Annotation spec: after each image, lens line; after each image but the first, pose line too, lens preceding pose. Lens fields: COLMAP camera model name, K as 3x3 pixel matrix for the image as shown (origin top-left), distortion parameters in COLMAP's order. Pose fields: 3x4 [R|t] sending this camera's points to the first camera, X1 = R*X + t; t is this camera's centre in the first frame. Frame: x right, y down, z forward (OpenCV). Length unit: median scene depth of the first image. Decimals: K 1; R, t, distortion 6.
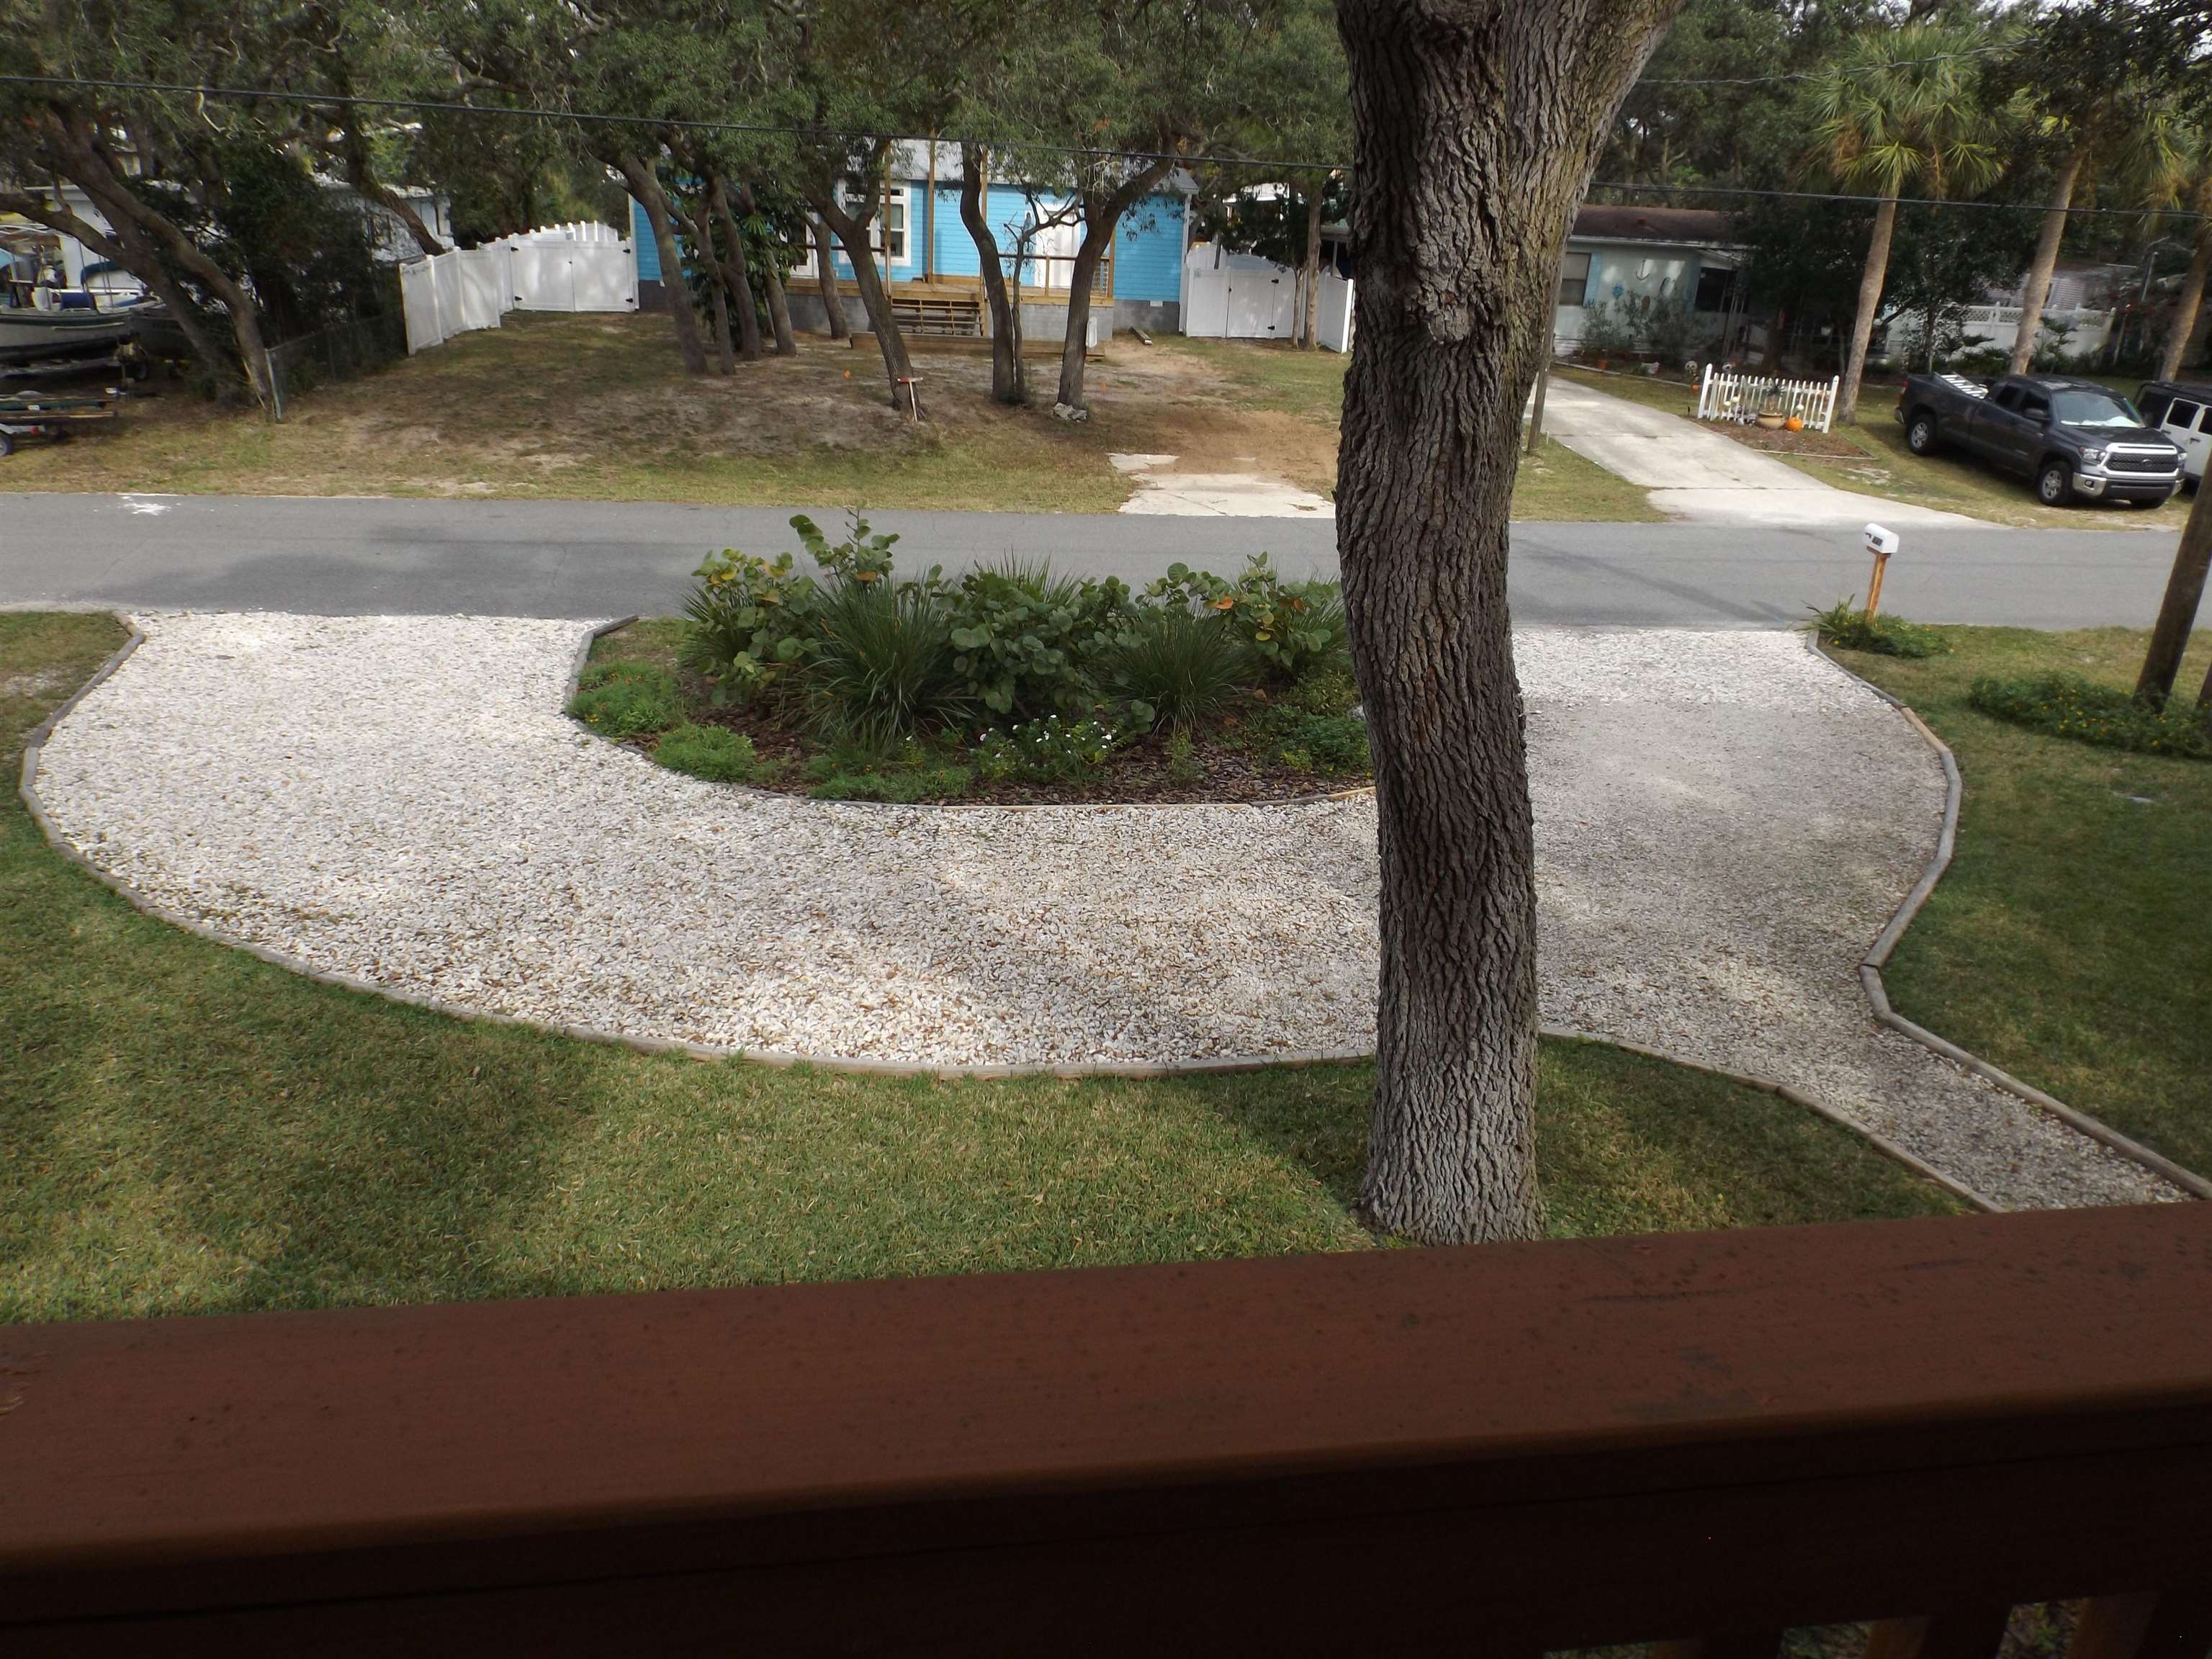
lens RADIAL K [[1613.6, 0, 1106.0], [0, 1613.6, 829.5], [0, 0, 1]] dist [0.003198, -0.025434]
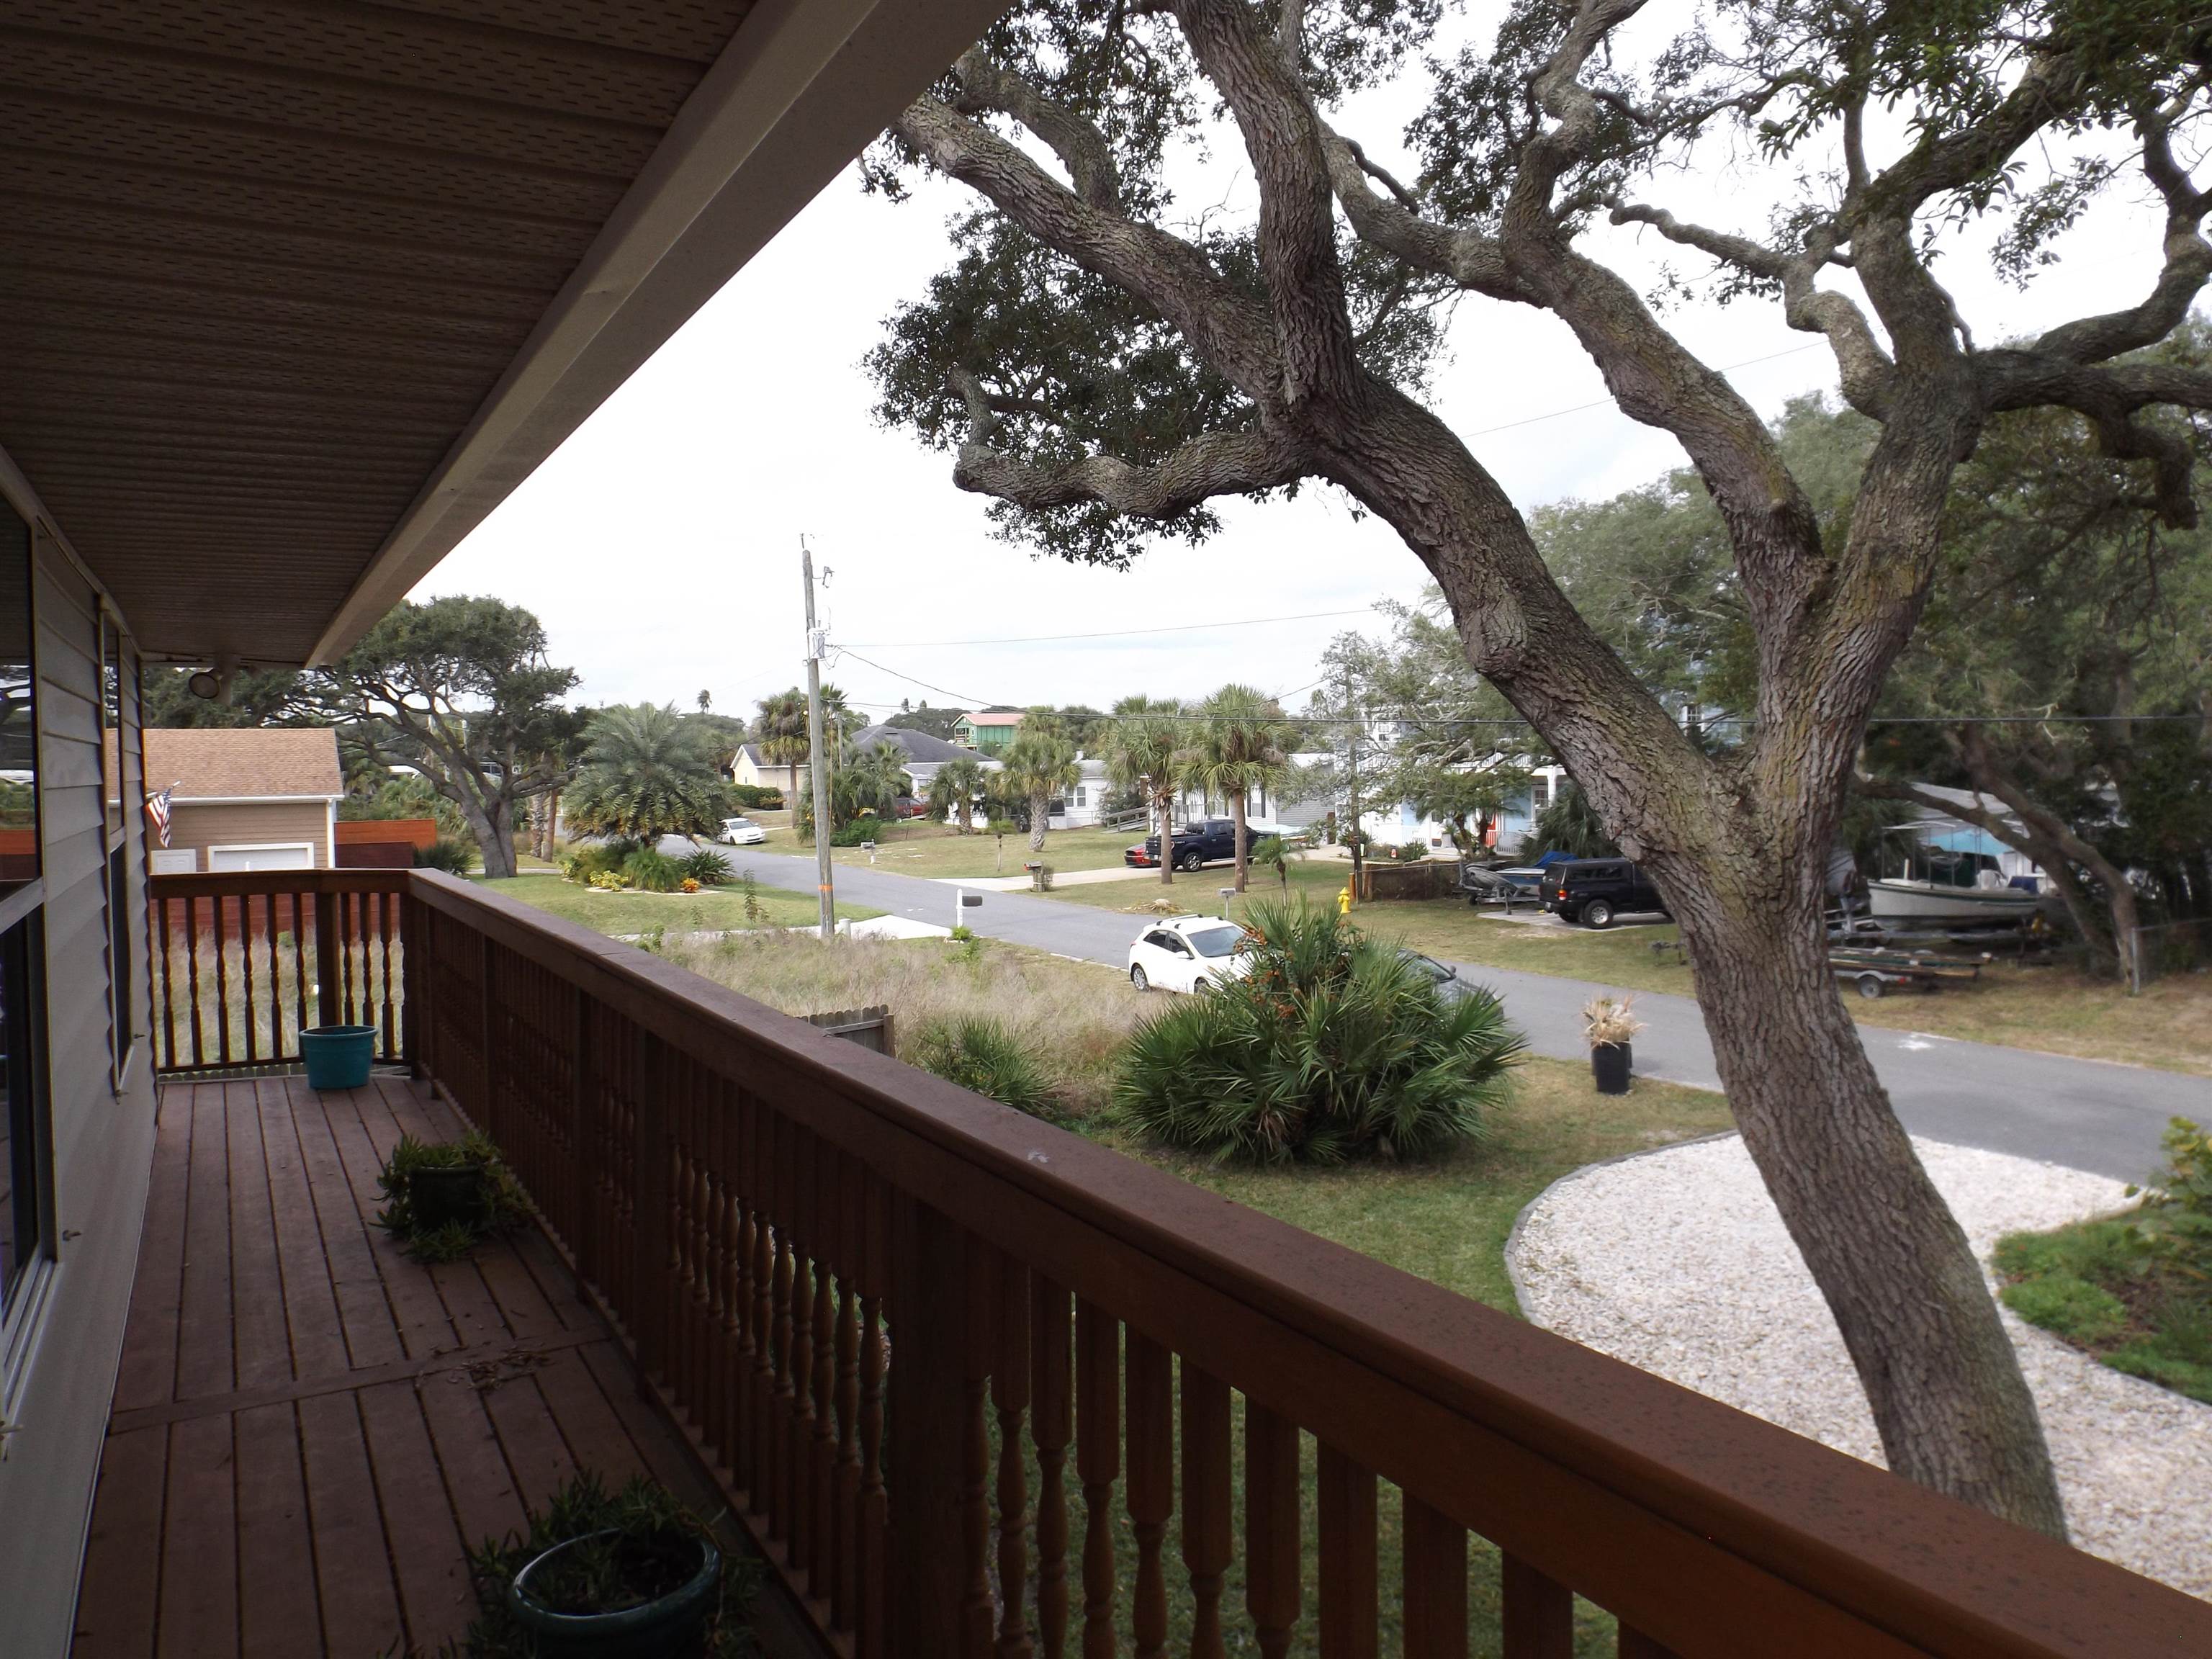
lens RADIAL K [[1680.4, 0, 1106.0], [0, 1680.4, 829.5], [0, 0, 1]] dist [0.039732, 0.000009]
pose [[0.345969, -0.012774, -0.938159, 0.644290], [-0.319006, 0.938736, -0.130423, 0.004306], [0.882350, 0.344400, 0.320699, 0.050881]]
